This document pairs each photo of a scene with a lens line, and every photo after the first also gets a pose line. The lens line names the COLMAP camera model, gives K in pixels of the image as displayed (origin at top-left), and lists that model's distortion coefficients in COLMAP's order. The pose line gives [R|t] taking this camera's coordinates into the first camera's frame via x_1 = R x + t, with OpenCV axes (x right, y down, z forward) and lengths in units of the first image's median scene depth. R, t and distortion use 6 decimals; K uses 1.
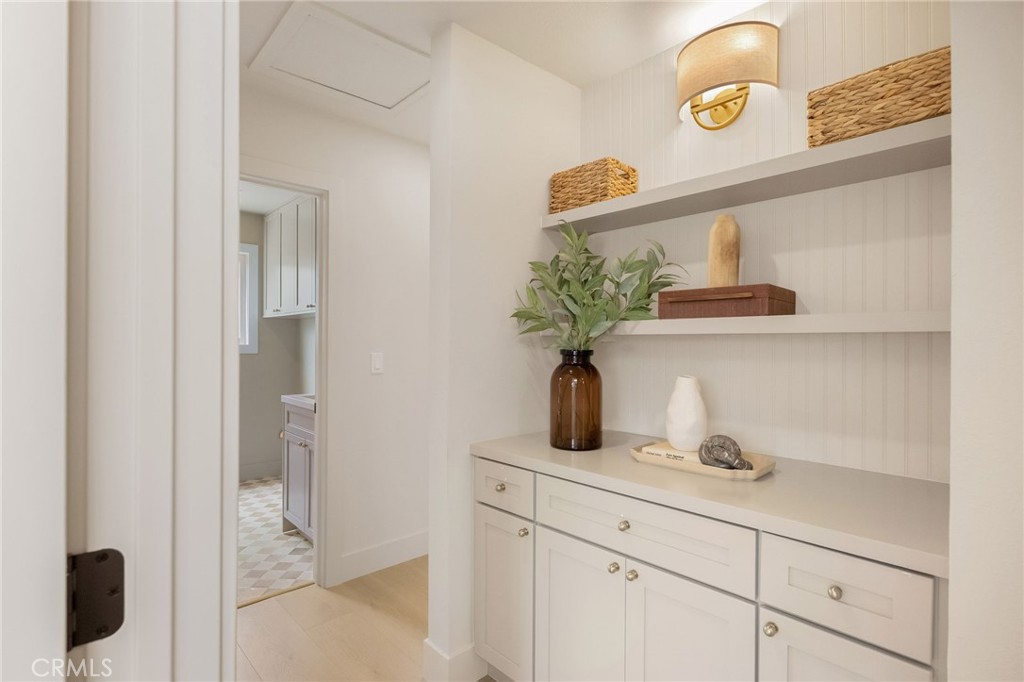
lens RADIAL K [[489.7, 0, 511.2], [0, 489.7, 339.5], [0, 0, 1]] dist [0.000371, -0.000381]
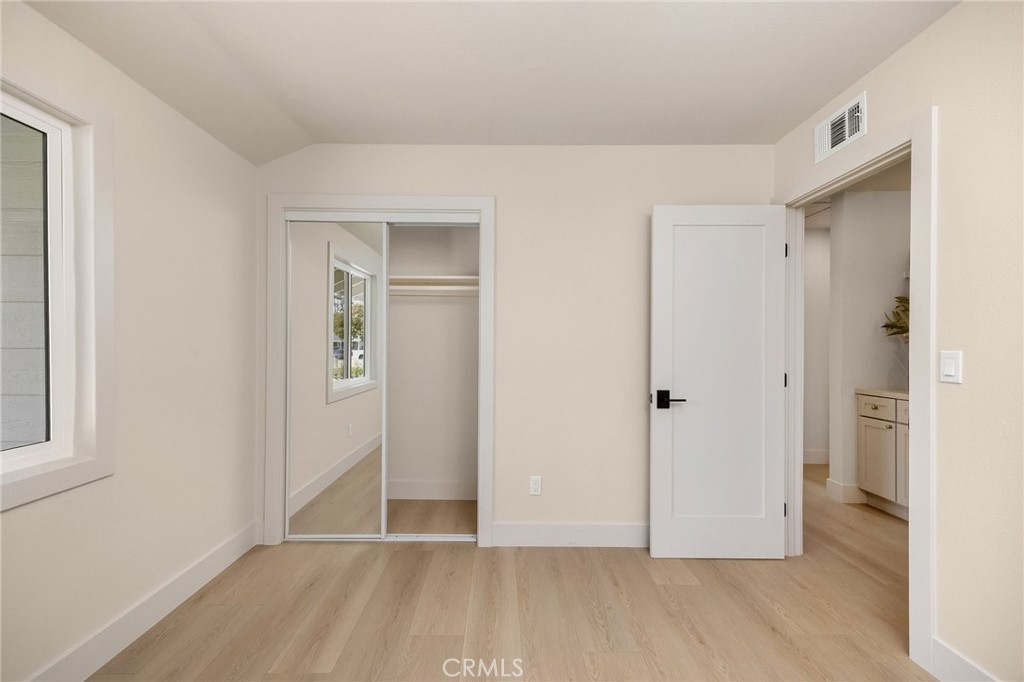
lens RADIAL K [[411.0, 0, 507.9], [0, 411.0, 345.0], [0, 0, 1]] dist [0.011662, 0.000168]
pose [[0.732323, -0.002484, -0.680953, 0.037937], [-0.003474, 0.999967, -0.007383, 0.045904], [0.680949, 0.007773, 0.732290, -1.324444]]
